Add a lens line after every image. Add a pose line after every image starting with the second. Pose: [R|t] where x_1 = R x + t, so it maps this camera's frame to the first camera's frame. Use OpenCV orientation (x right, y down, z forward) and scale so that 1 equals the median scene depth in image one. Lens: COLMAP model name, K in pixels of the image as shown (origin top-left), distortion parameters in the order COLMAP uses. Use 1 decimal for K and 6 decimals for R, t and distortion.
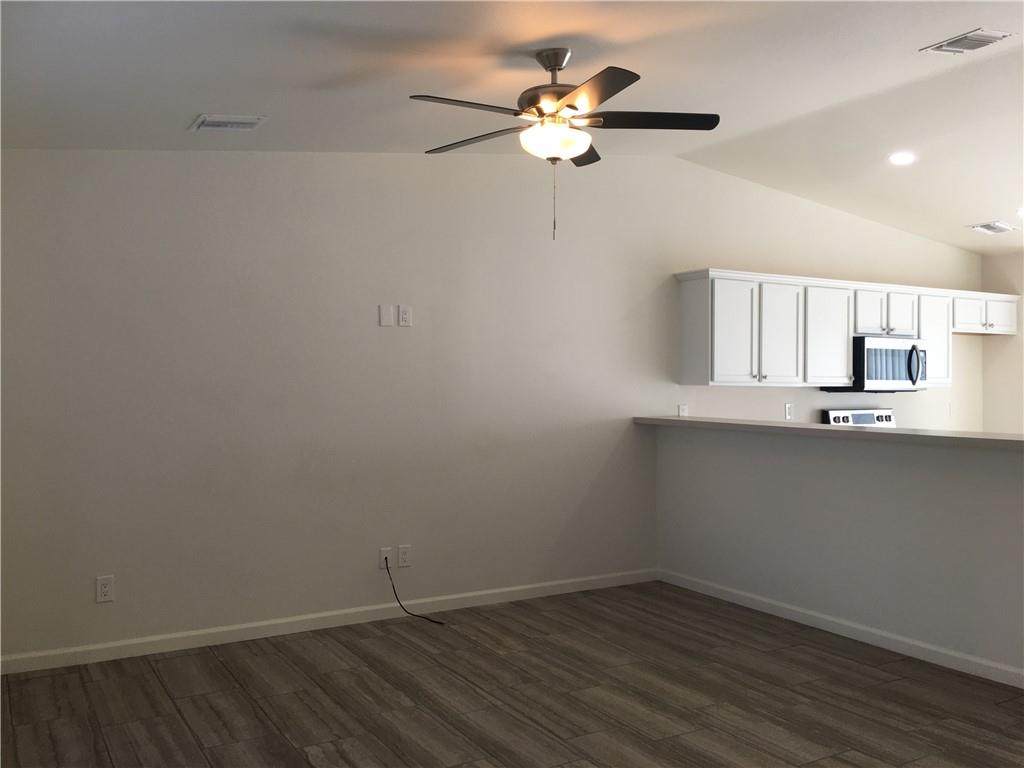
lens RADIAL K [[925.3, 0, 512.0], [0, 925.3, 384.0], [0, 0, 1]] dist [0.069317, -0.010689]
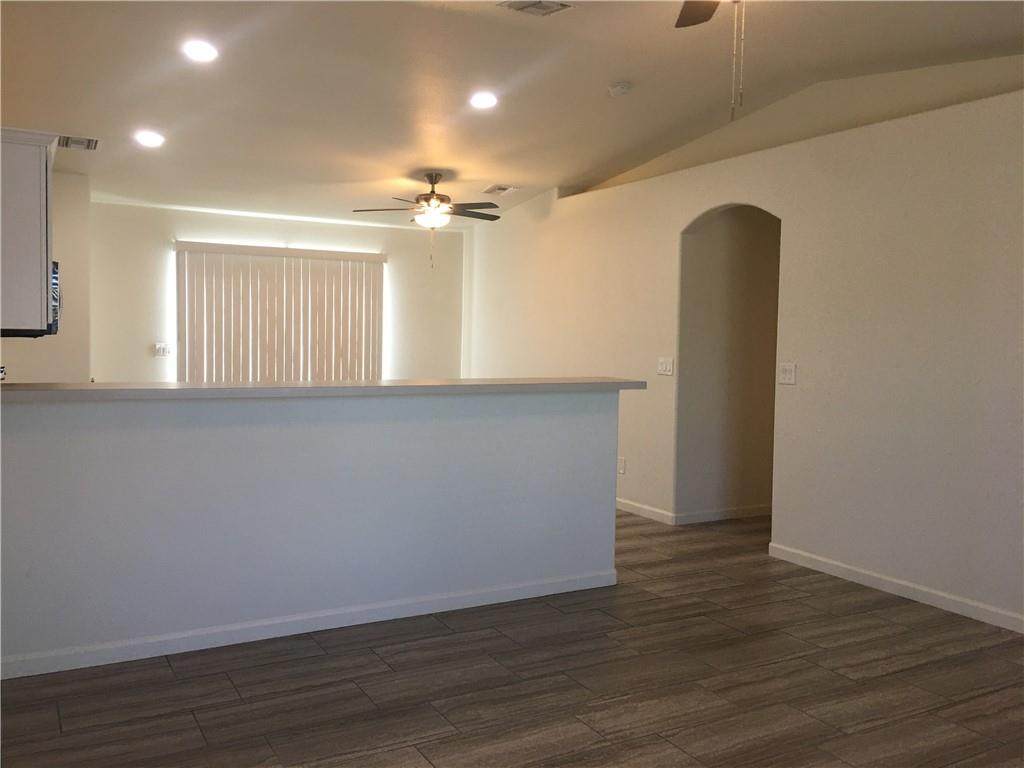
lens RADIAL K [[925.3, 0, 512.0], [0, 925.3, 384.0], [0, 0, 1]] dist [0.069317, -0.010689]
pose [[-0.002980, -0.052523, 0.998615, -0.516409], [-0.012800, 0.998540, 0.052481, 0.015067], [-0.999914, -0.012626, -0.003648, 0.994253]]
